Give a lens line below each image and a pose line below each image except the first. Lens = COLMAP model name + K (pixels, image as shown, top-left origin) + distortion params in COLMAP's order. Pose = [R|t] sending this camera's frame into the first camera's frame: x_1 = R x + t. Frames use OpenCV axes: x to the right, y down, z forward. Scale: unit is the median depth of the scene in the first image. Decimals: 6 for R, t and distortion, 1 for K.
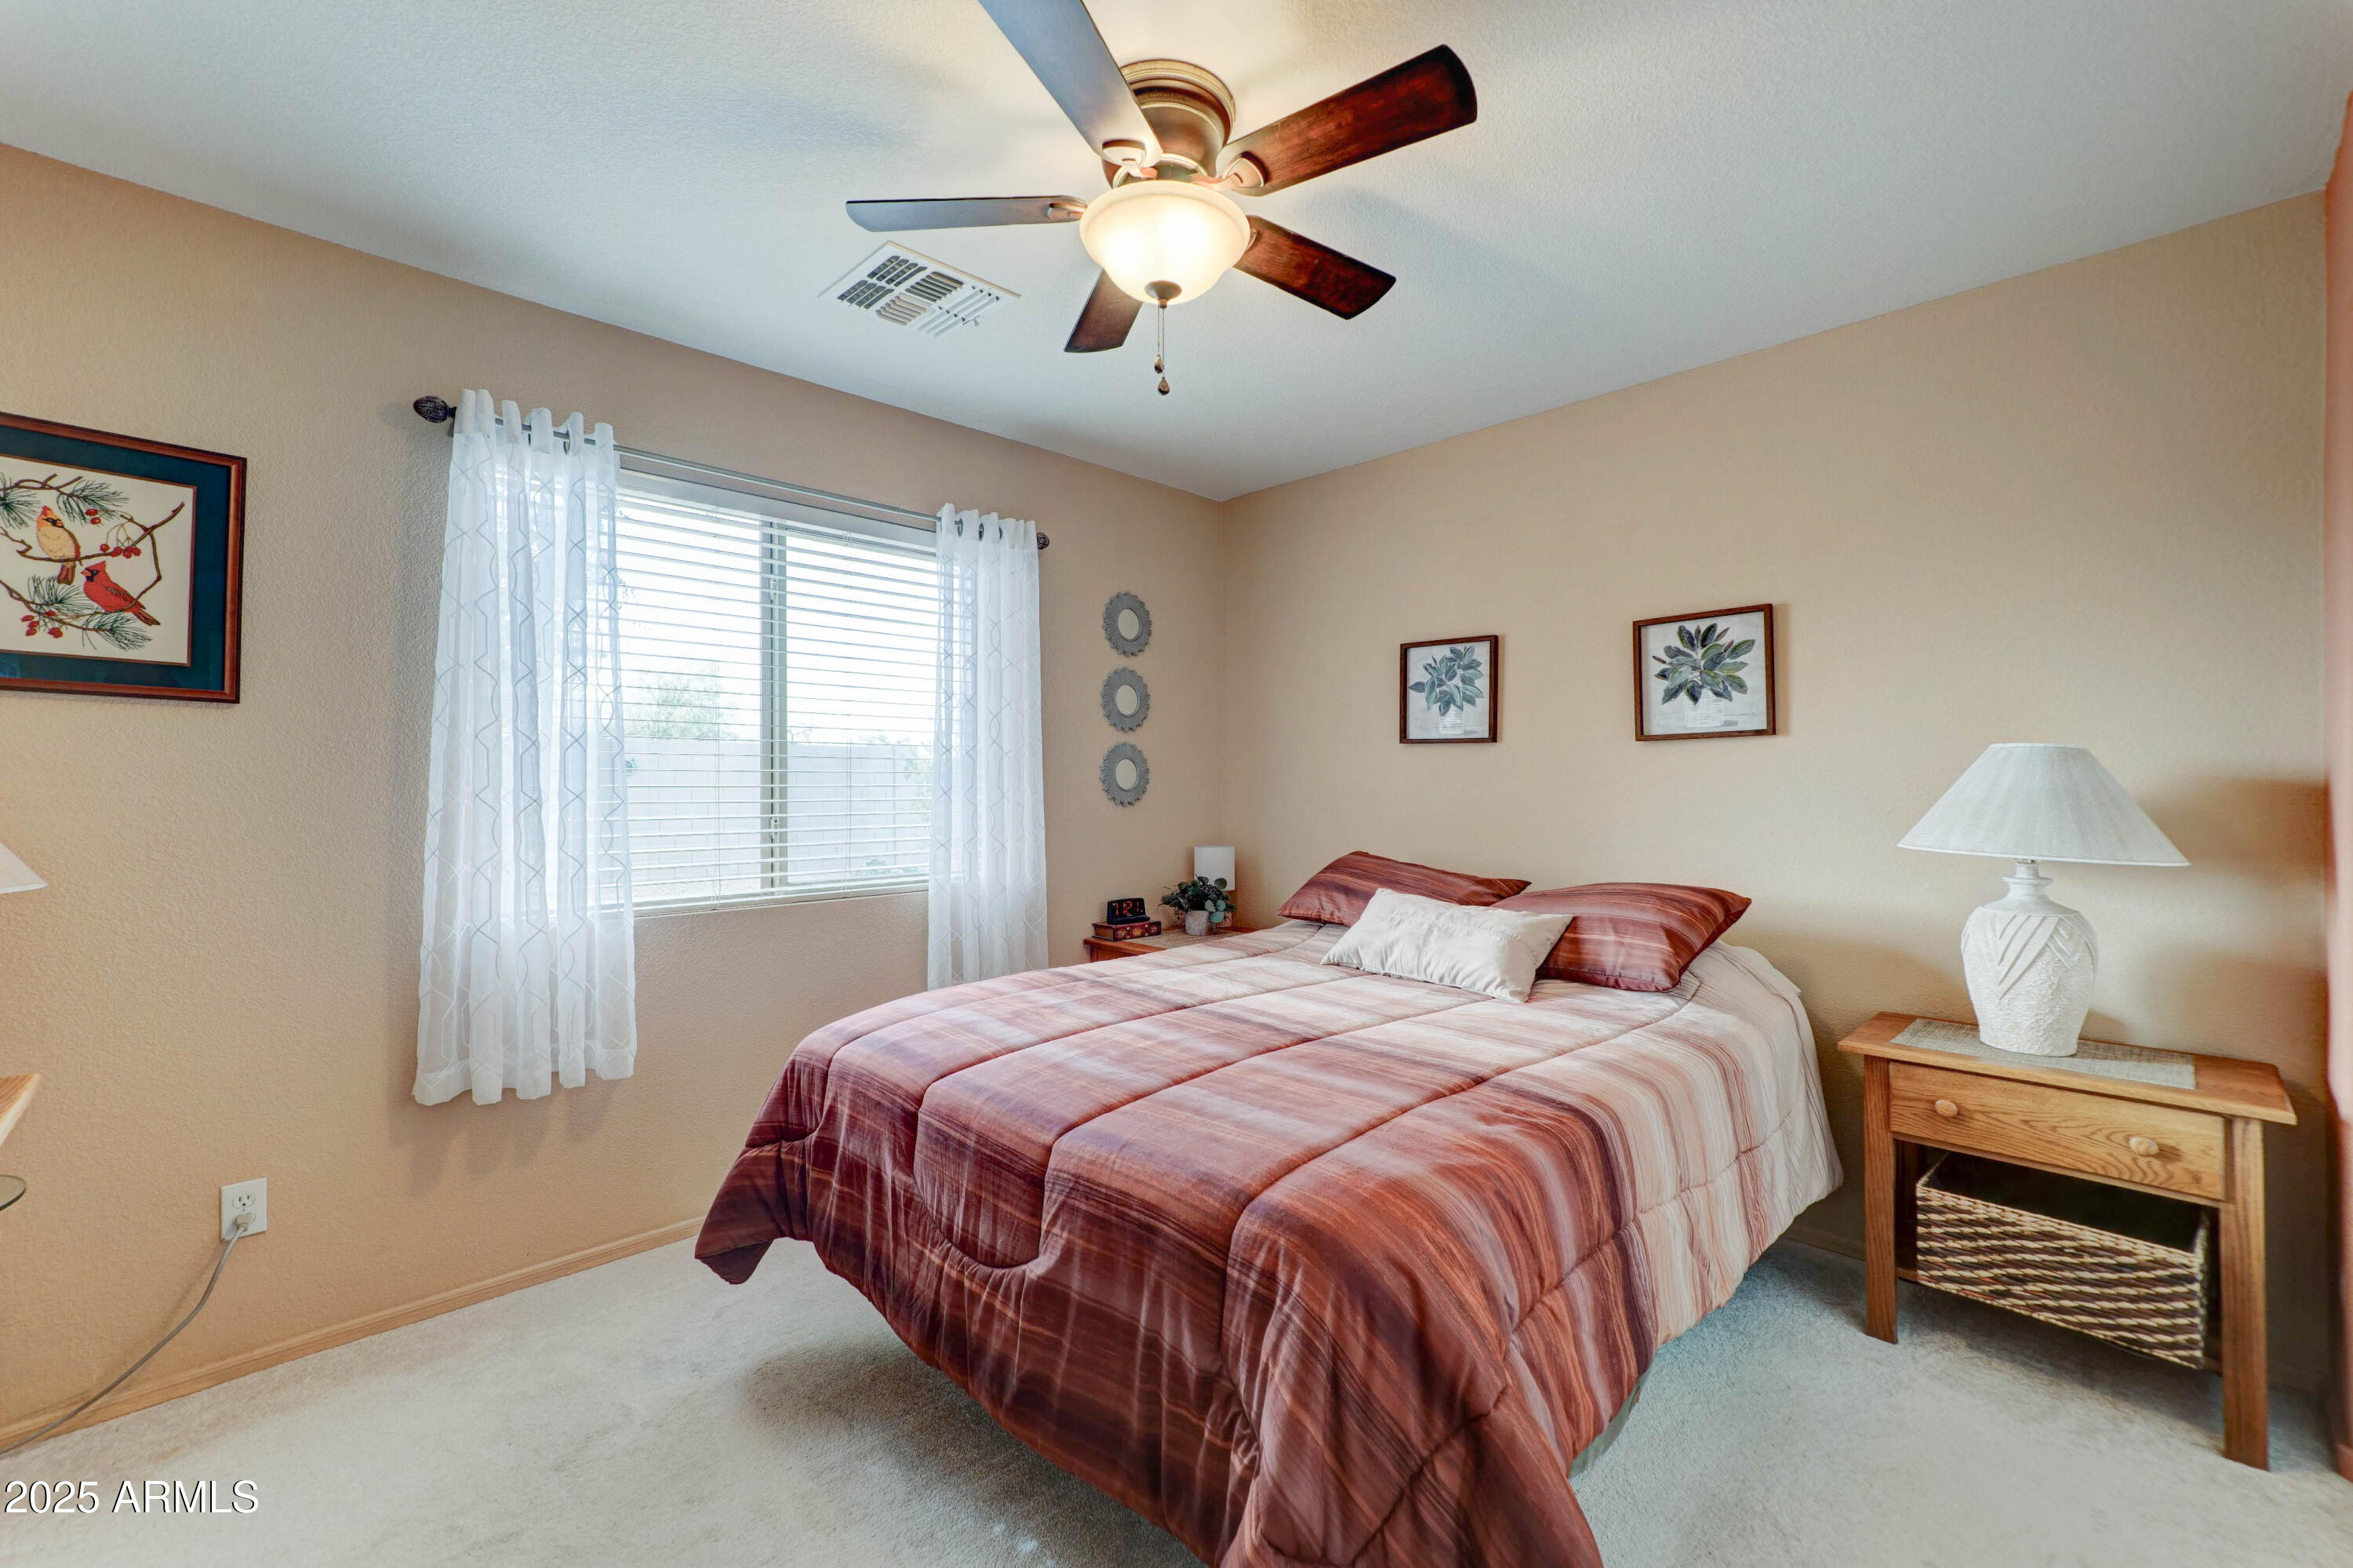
lens RADIAL K [[993.3, 0, 1176.7], [0, 993.3, 775.6], [0, 0, 1]] dist [-0.002431, 0.000080]
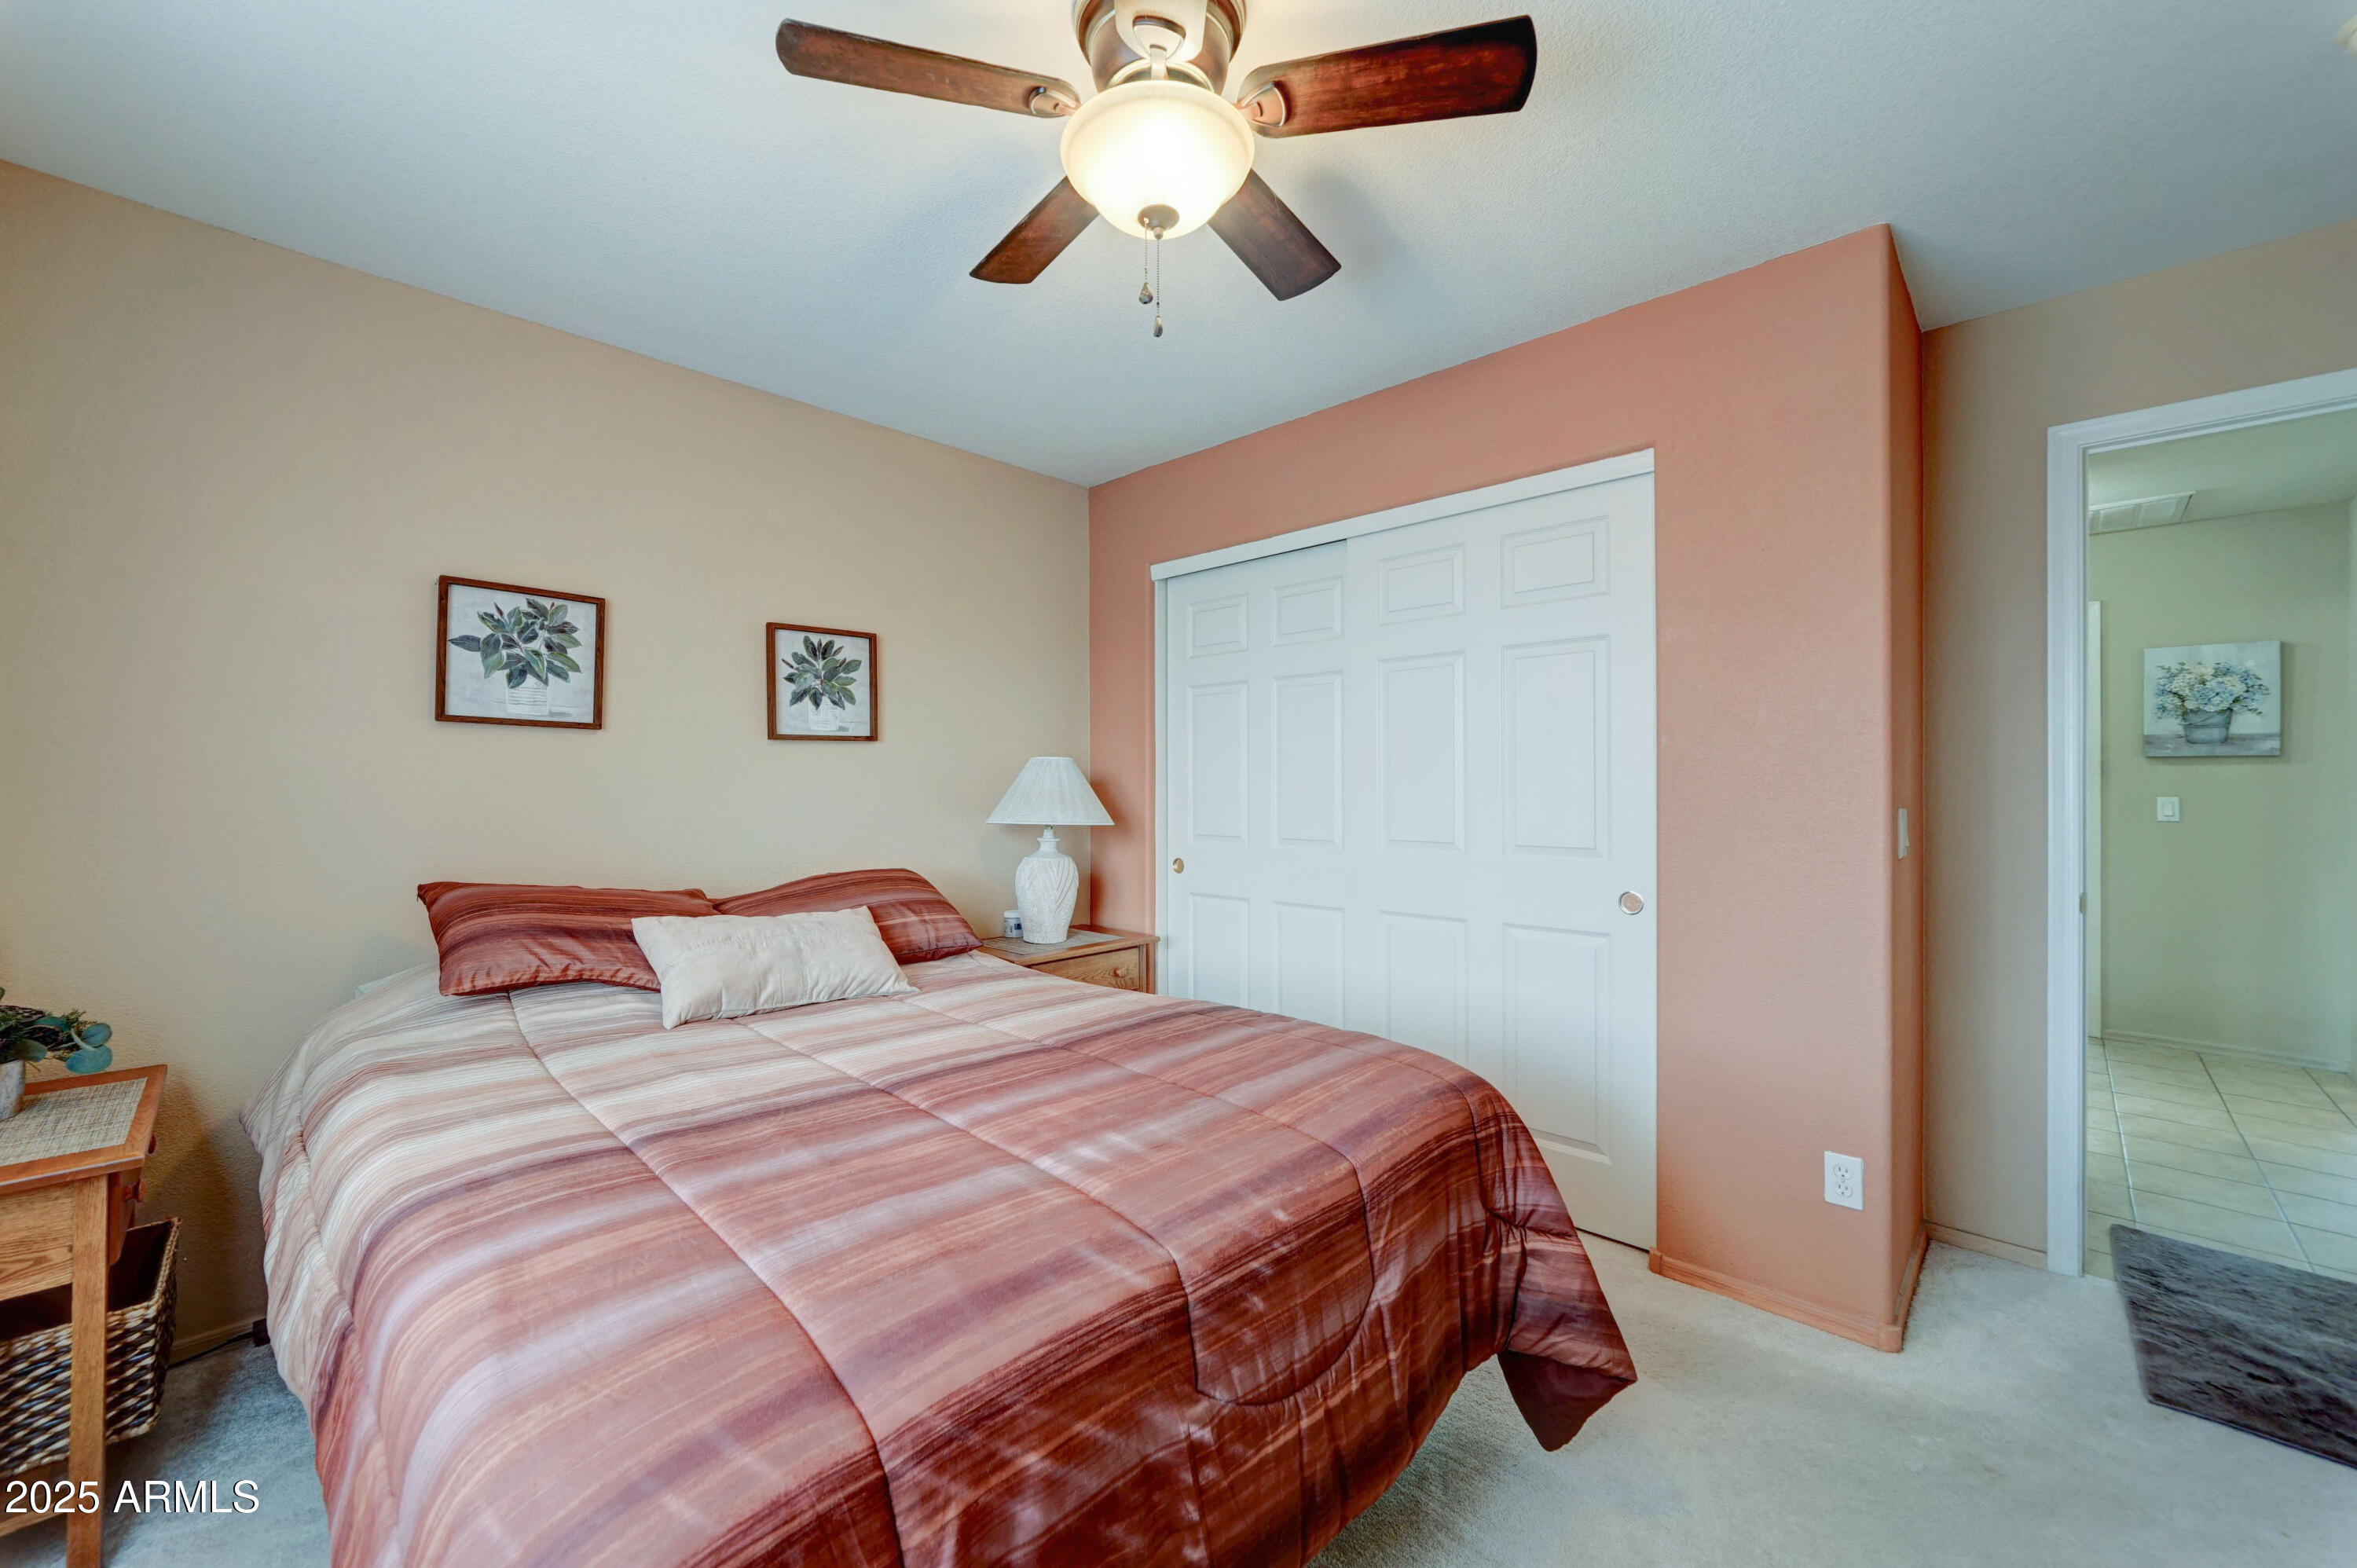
lens RADIAL K [[912.6, 0, 1178.0], [0, 912.6, 784.9], [0, 0, 1]] dist [0.019684, 0.000028]
pose [[-0.031050, -0.008940, 0.999478, -0.512222], [-0.014284, 0.999862, 0.008499, -0.001182], [-0.999416, -0.014012, -0.031174, 0.613862]]
